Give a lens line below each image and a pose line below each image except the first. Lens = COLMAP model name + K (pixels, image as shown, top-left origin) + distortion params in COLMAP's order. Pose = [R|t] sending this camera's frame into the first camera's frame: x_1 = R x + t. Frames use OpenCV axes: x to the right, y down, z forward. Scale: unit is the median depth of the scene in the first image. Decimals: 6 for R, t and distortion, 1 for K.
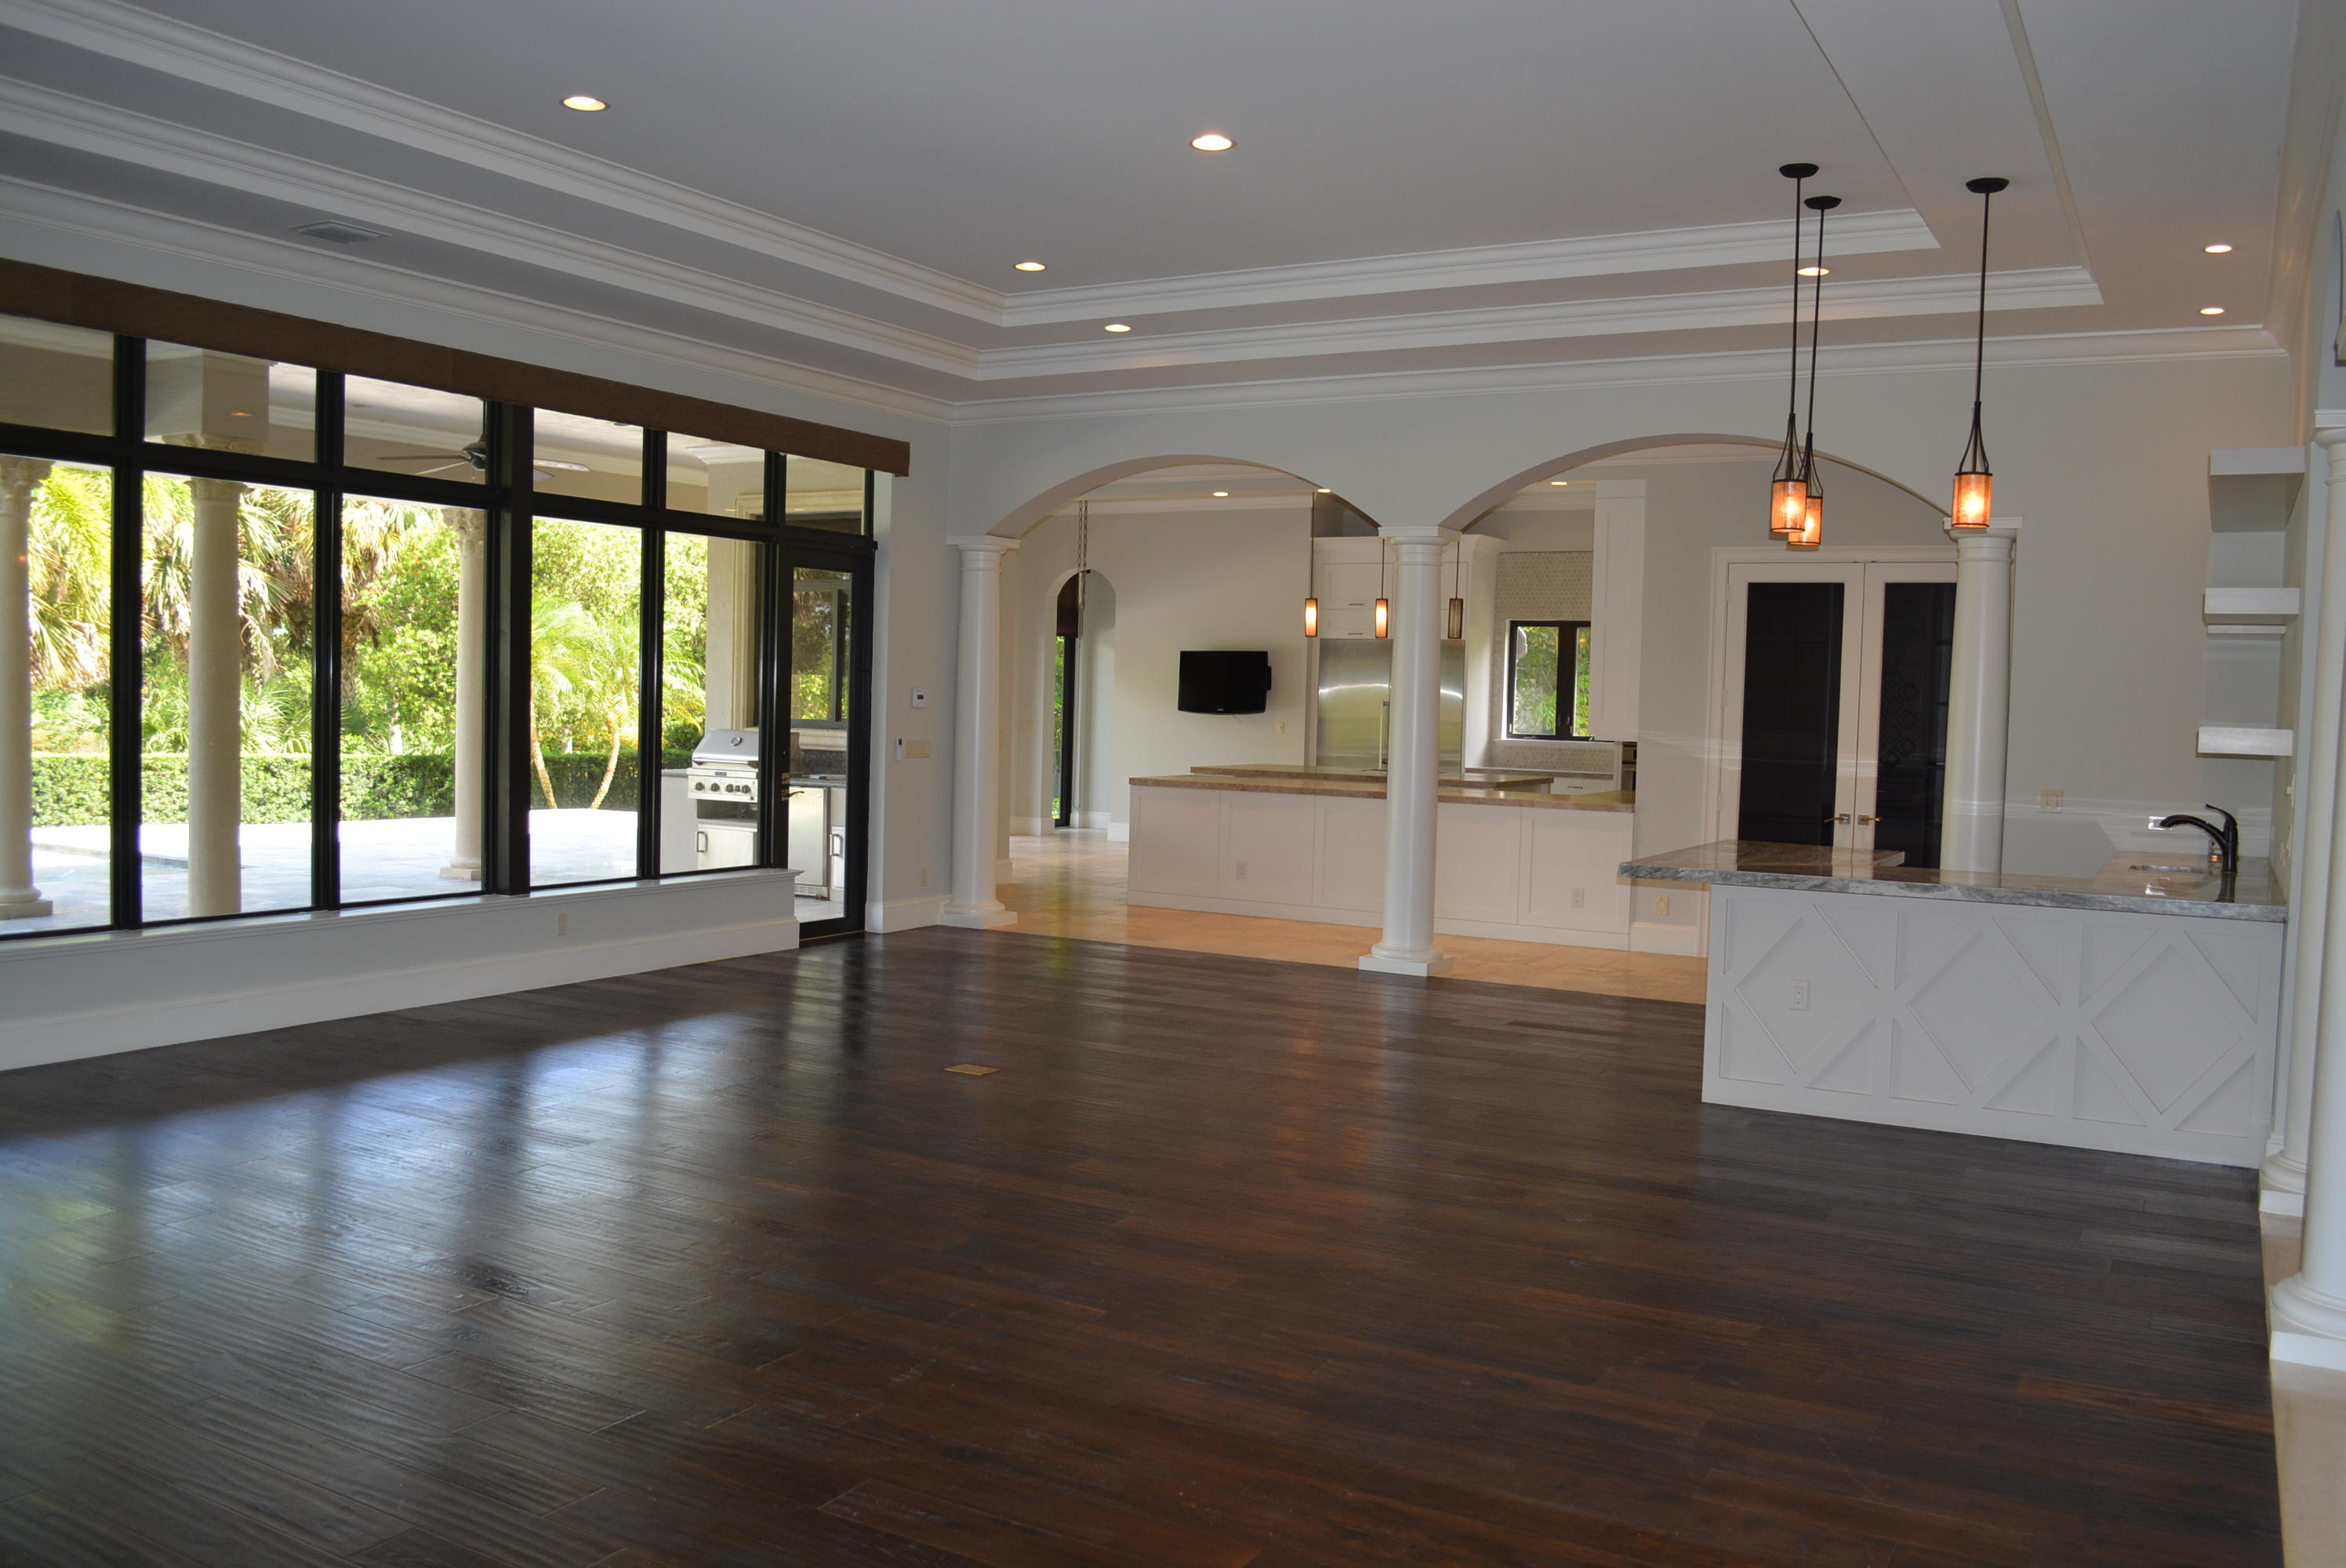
lens RADIAL K [[1846.9, 0, 1170.2], [0, 1846.9, 790.1], [0, 0, 1]] dist [-0.081964, 0.014567]
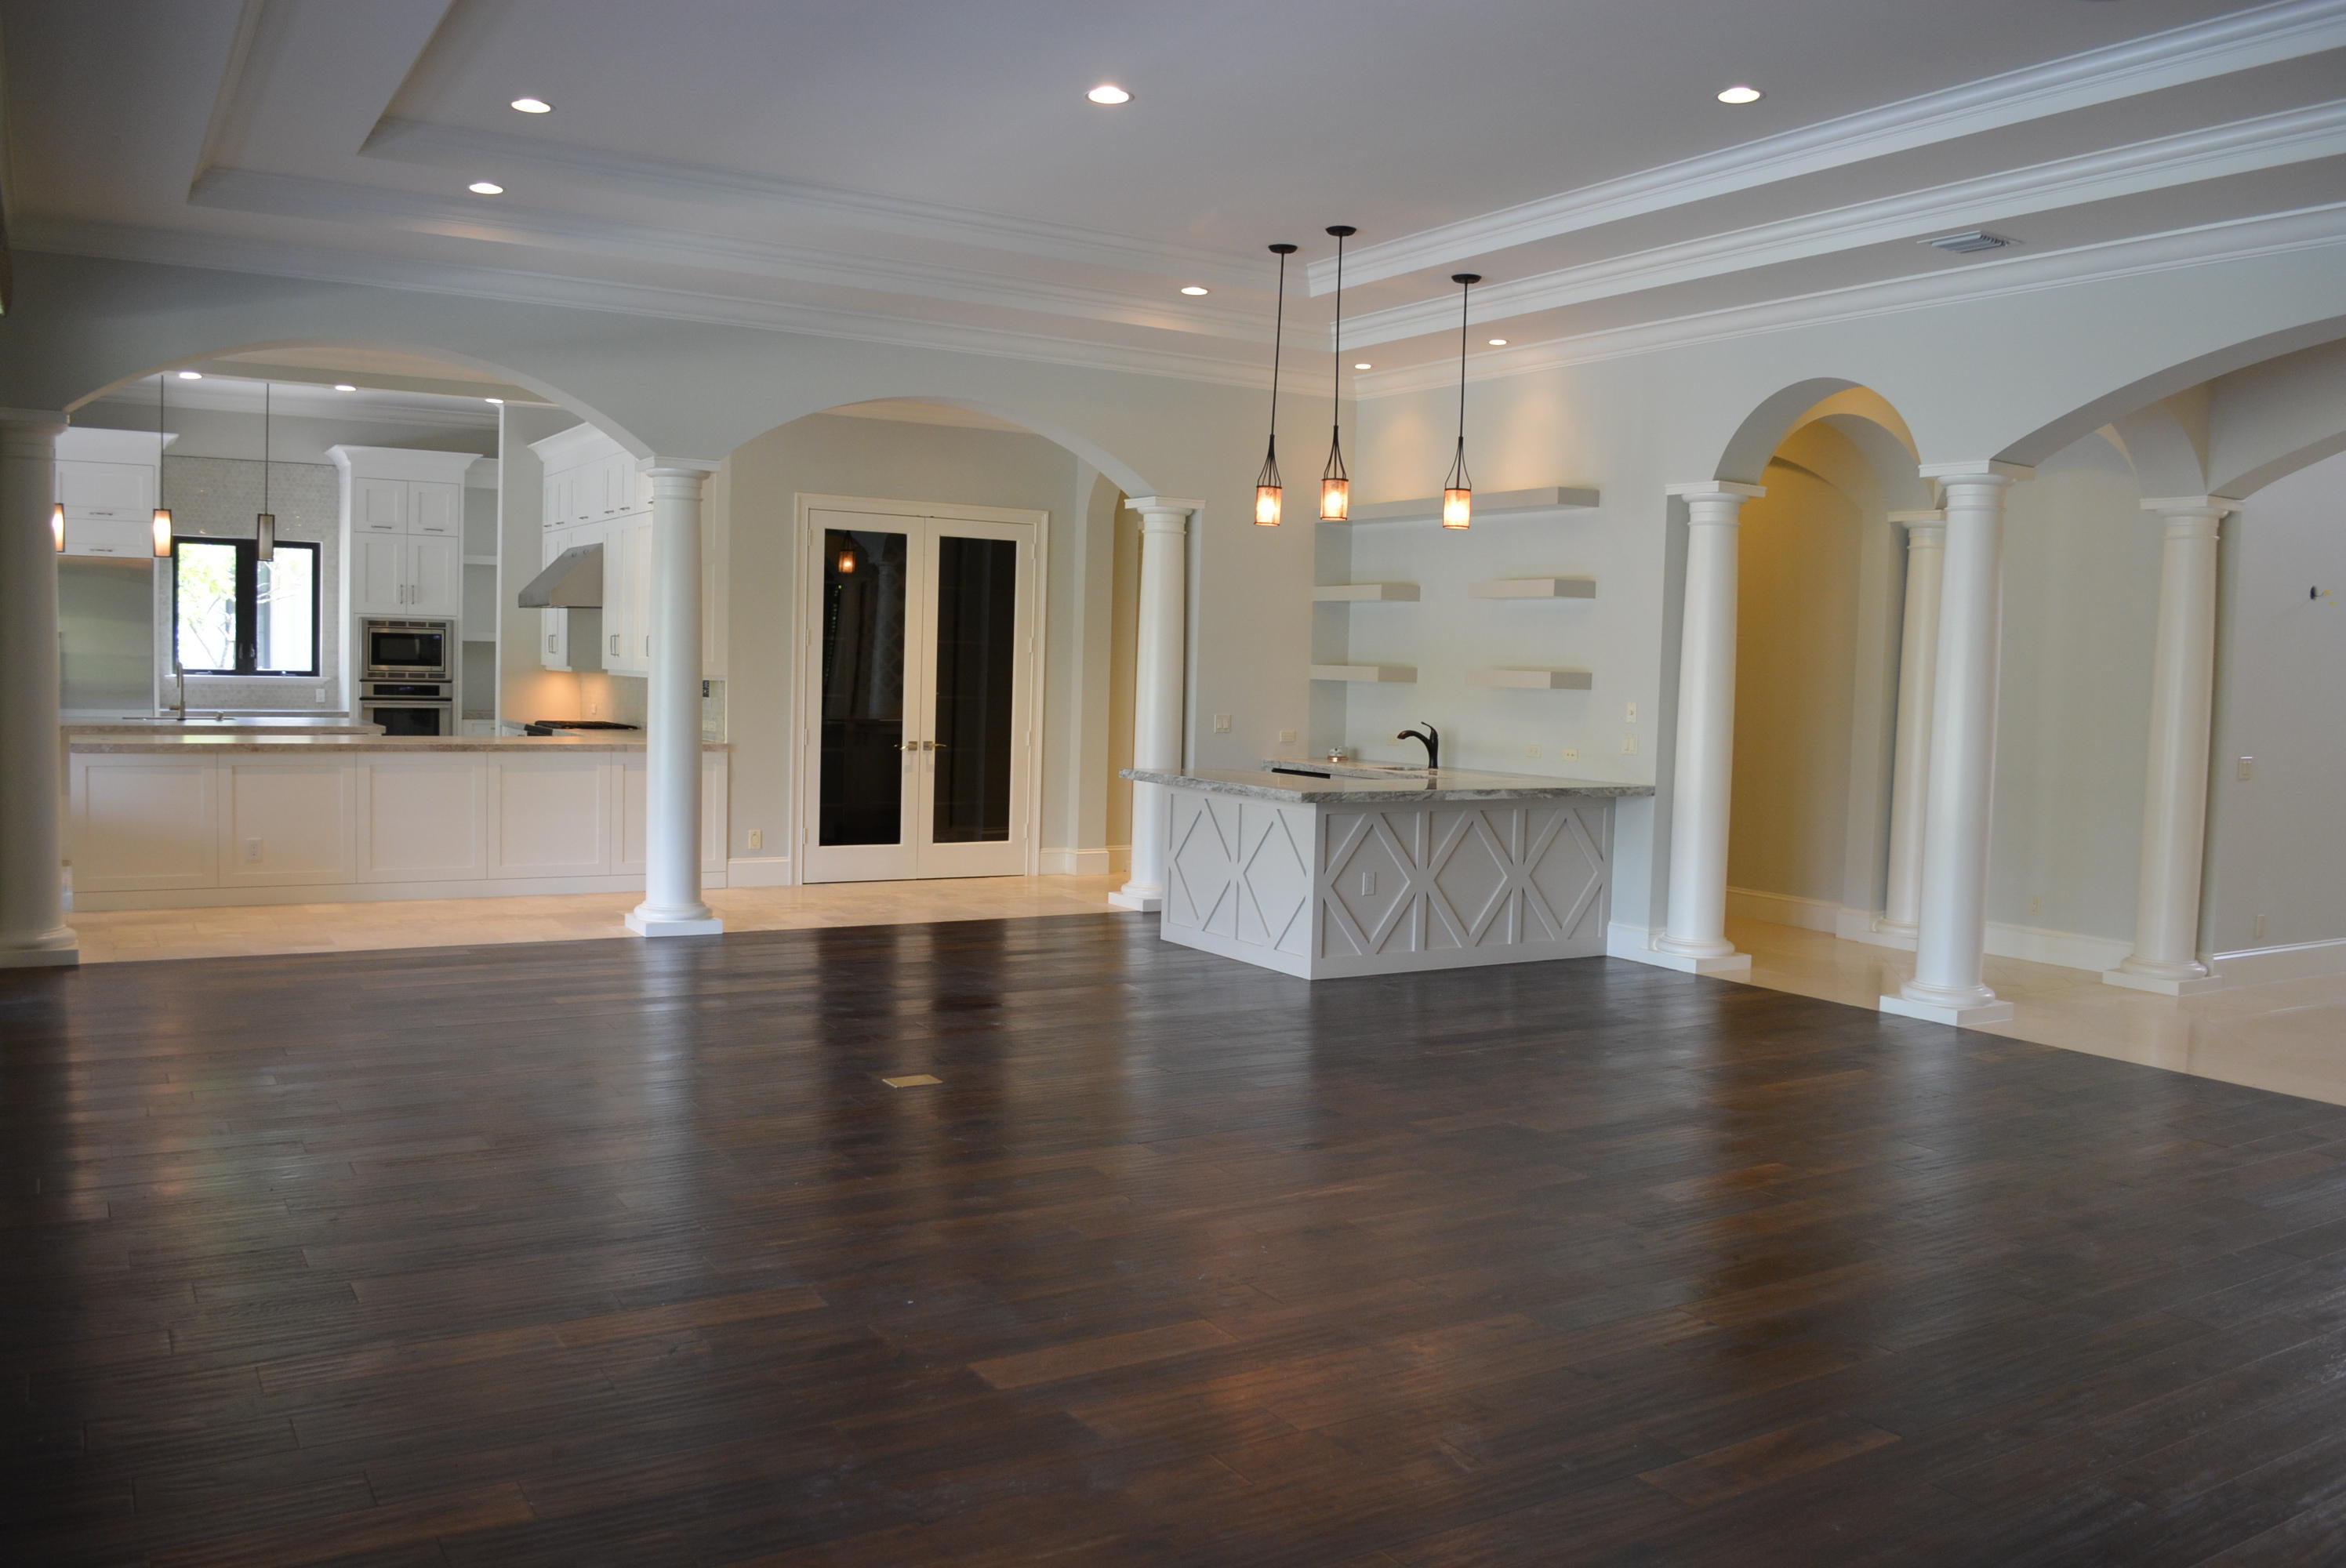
lens RADIAL K [[1846.9, 0, 1160.5], [0, 1846.9, 791.9], [0, 0, 1]] dist [-0.081964, 0.014567]
pose [[0.458365, -0.076096, 0.885500, -0.449022], [0.029220, 0.997080, 0.070559, -0.024911], [-0.888283, -0.006468, 0.459250, 0.270428]]
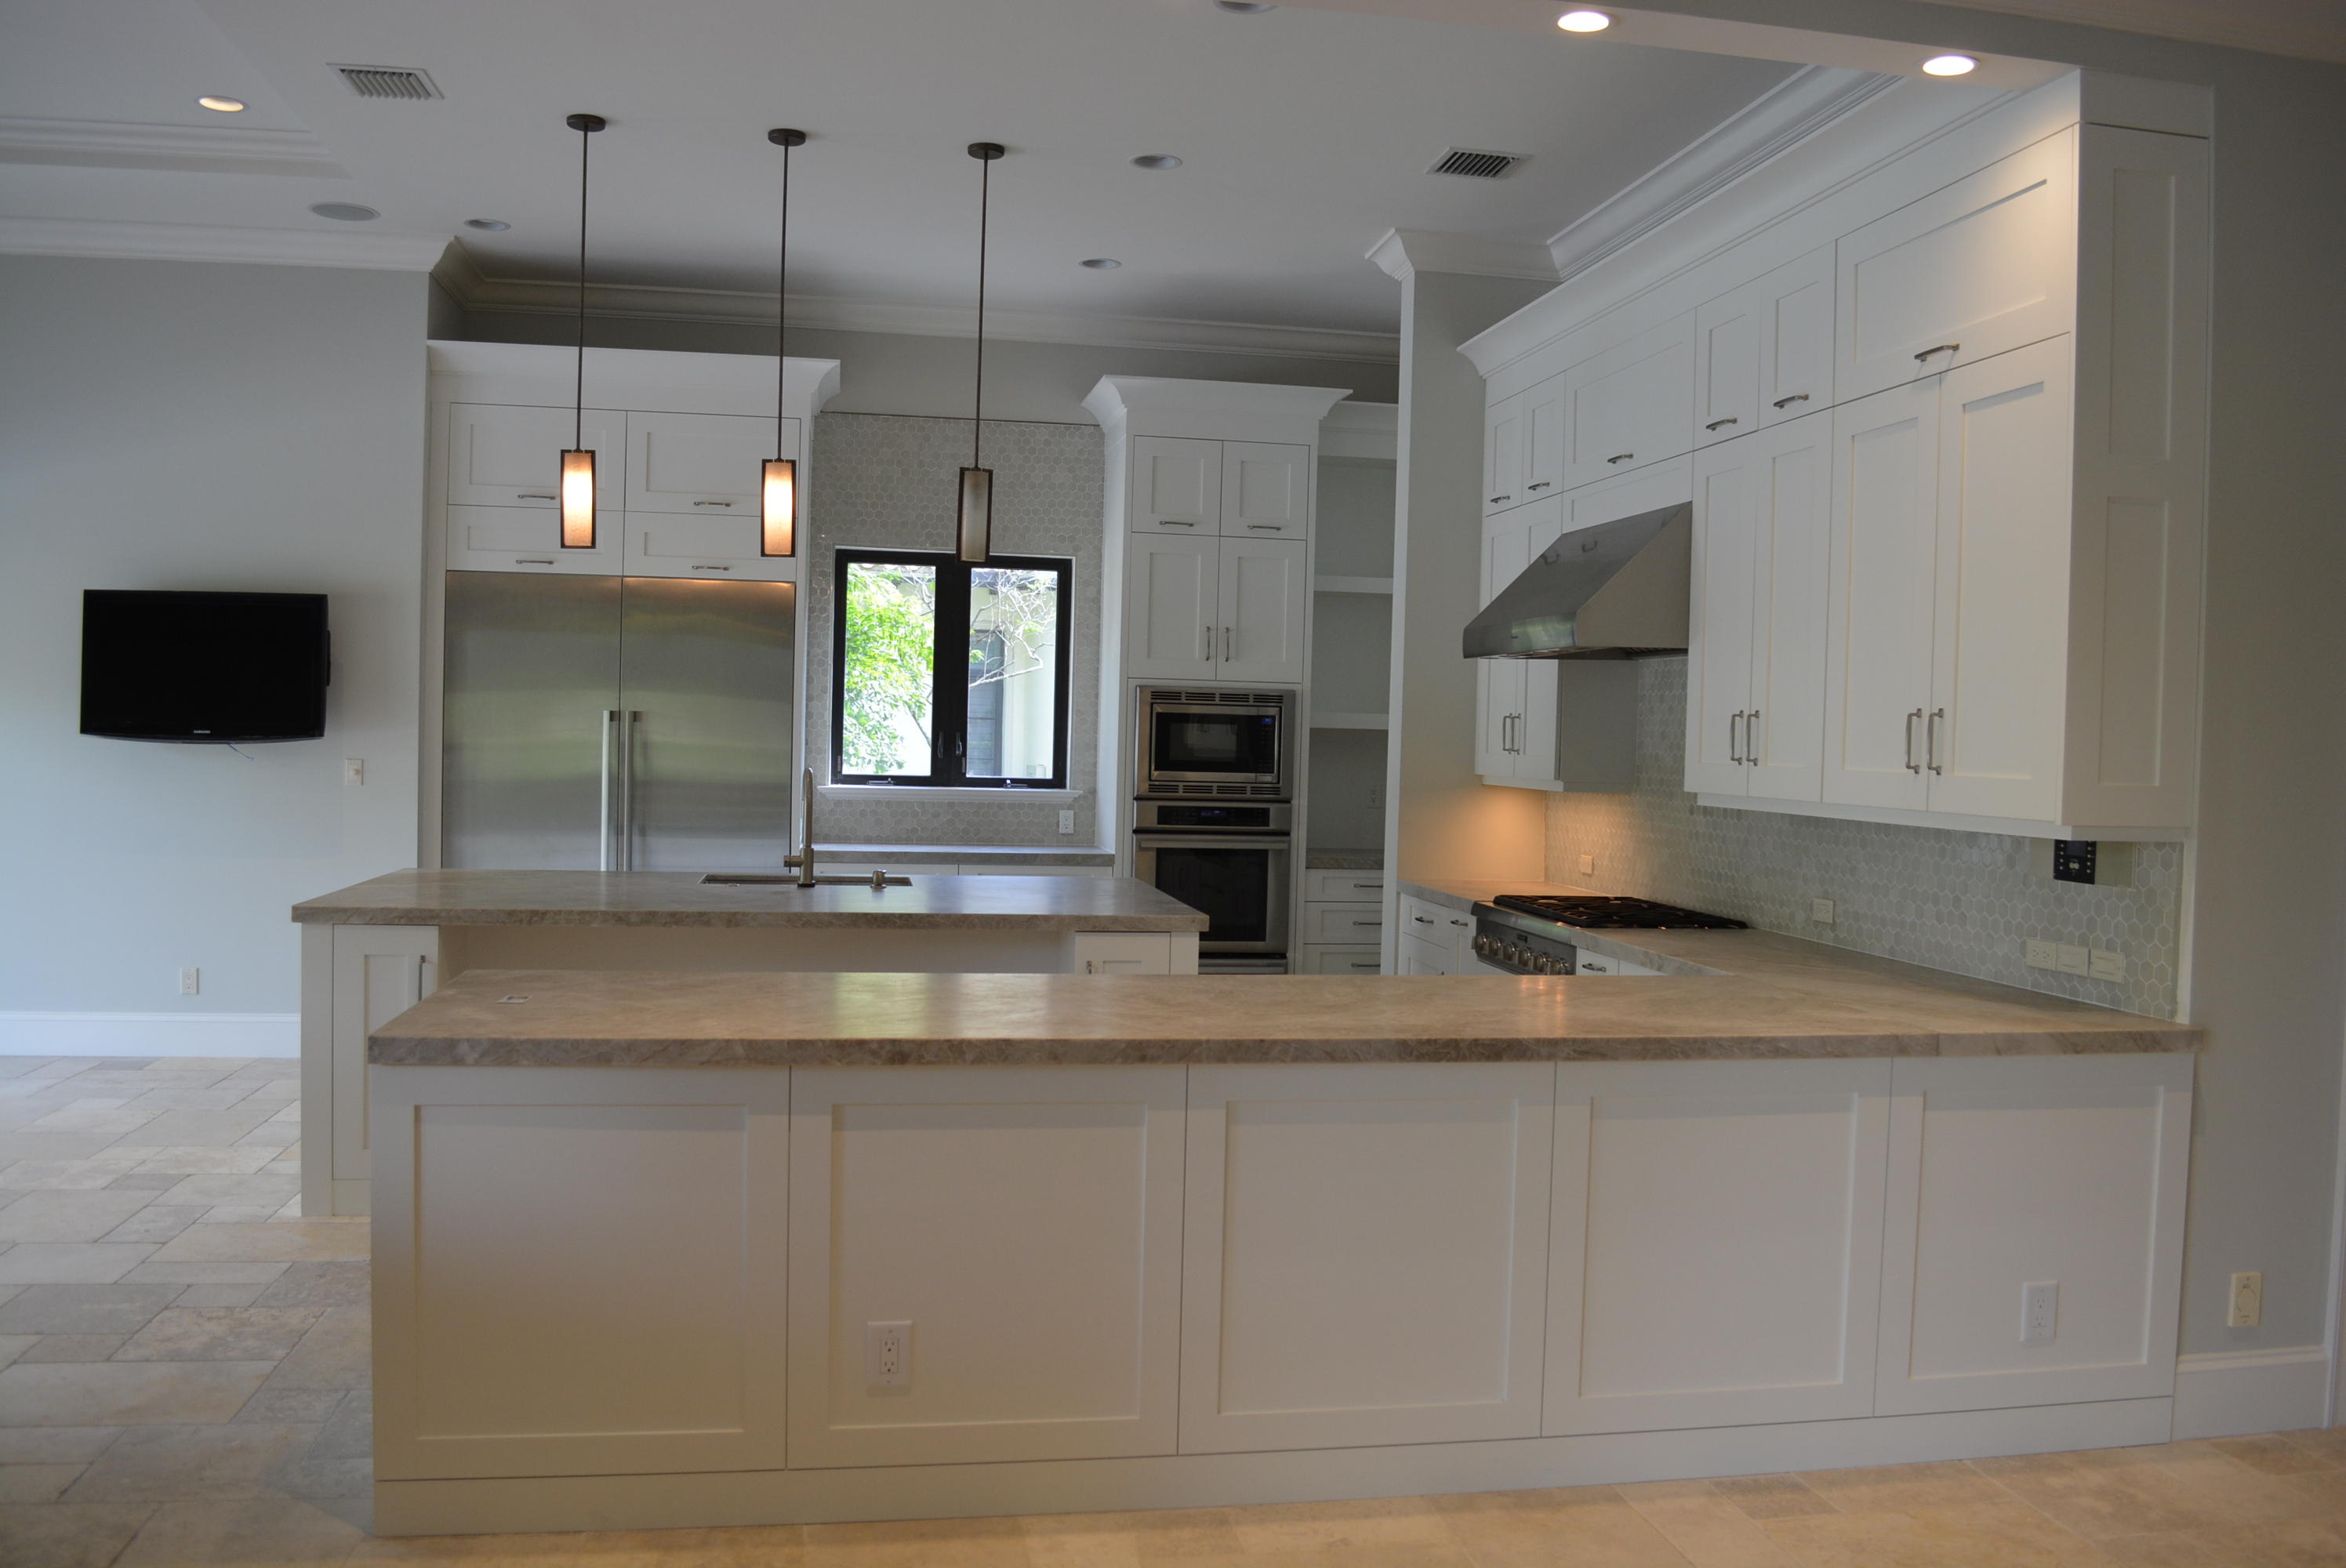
lens RADIAL K [[1846.9, 0, 1191.9], [0, 1846.9, 820.7], [0, 0, 1]] dist [-0.081964, 0.014567]
pose [[0.740487, -0.039607, 0.670903, -0.105736], [0.028159, 0.999214, 0.027910, -0.037728], [-0.671481, -0.001776, 0.741020, 0.718911]]
